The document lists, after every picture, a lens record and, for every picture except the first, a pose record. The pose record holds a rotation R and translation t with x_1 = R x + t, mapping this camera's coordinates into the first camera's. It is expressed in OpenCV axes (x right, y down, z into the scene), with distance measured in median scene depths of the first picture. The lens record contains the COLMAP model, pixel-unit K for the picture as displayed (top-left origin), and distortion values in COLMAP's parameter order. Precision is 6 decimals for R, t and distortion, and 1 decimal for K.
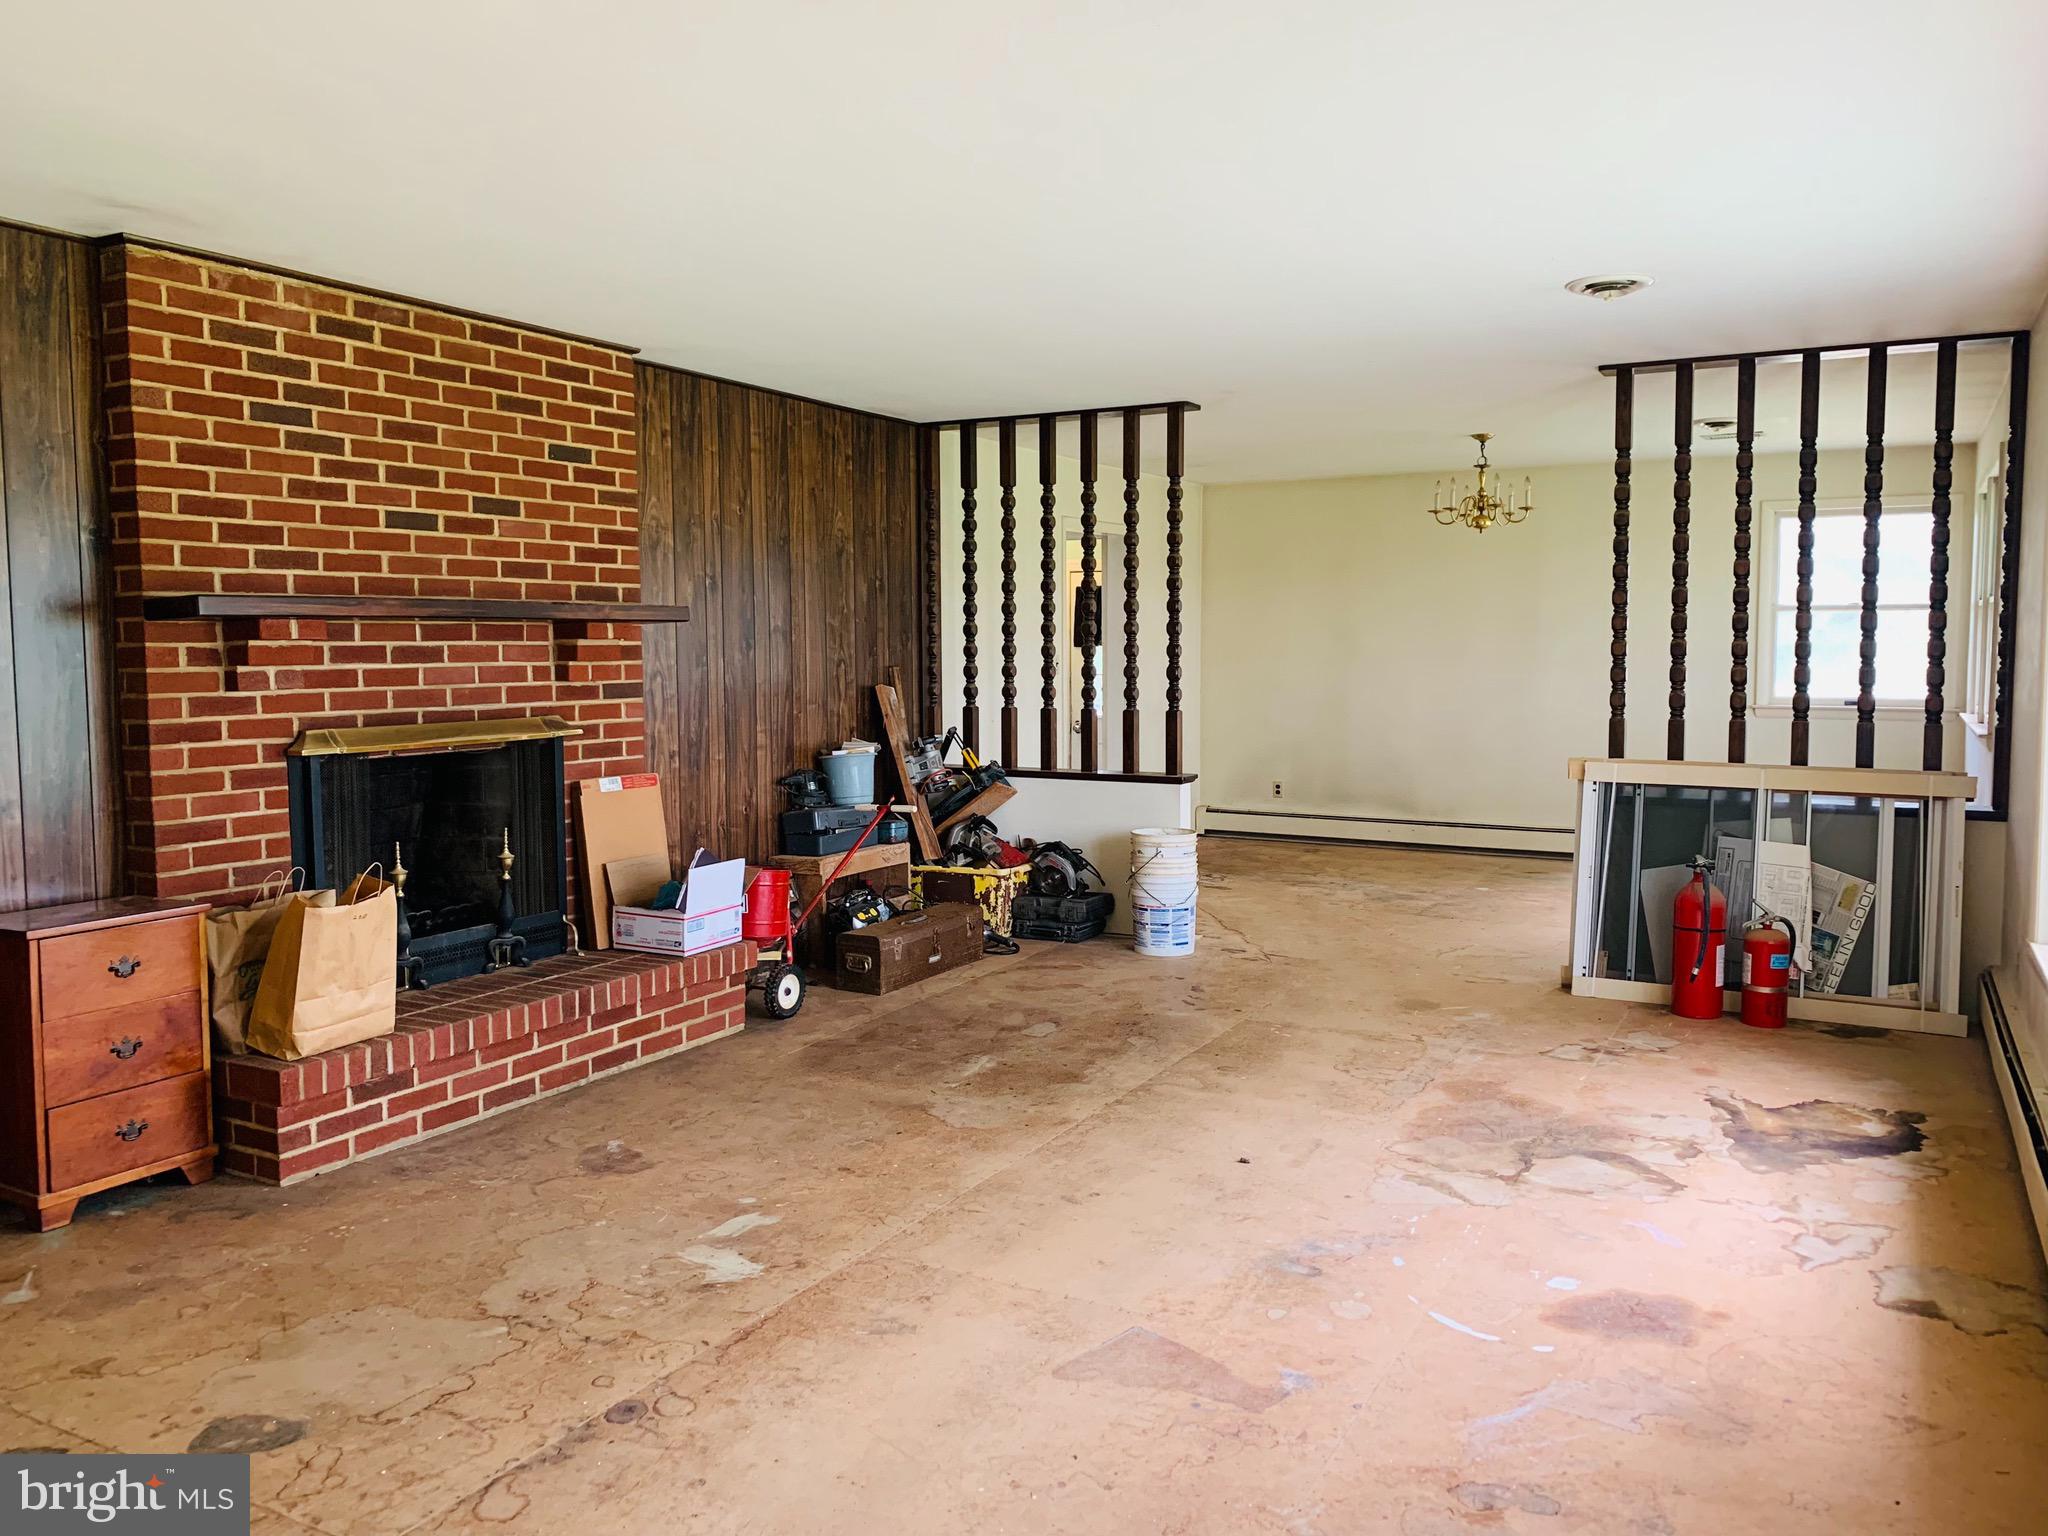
lens RADIAL K [[1578.3, 0, 1008.7], [0, 1578.3, 763.9], [0, 0, 1]] dist [0.037142, -0.046015]
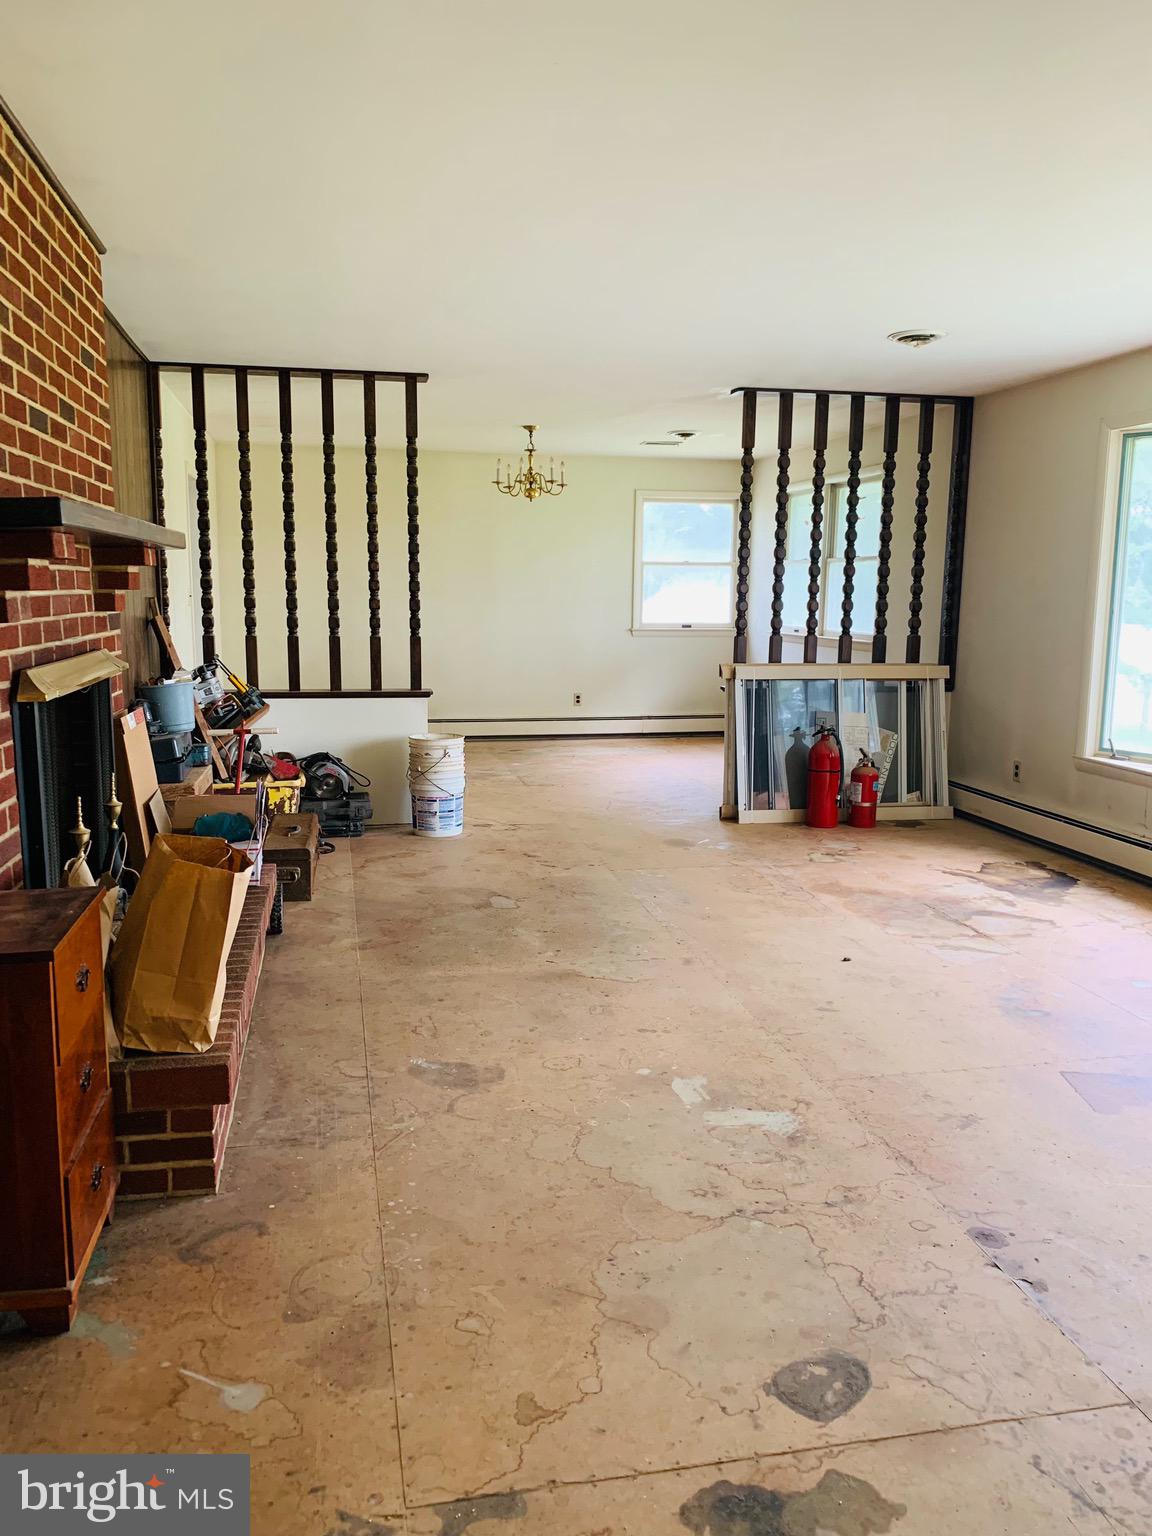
lens RADIAL K [[1183.8, 0, 578.2], [0, 1183.8, 795.9], [0, 0, 1]] dist [0.037142, -0.046015]
pose [[0.766981, -0.102853, 0.633373, -0.623219], [0.040475, 0.992859, 0.112216, -0.015147], [-0.640392, -0.060432, 0.765667, 0.340964]]
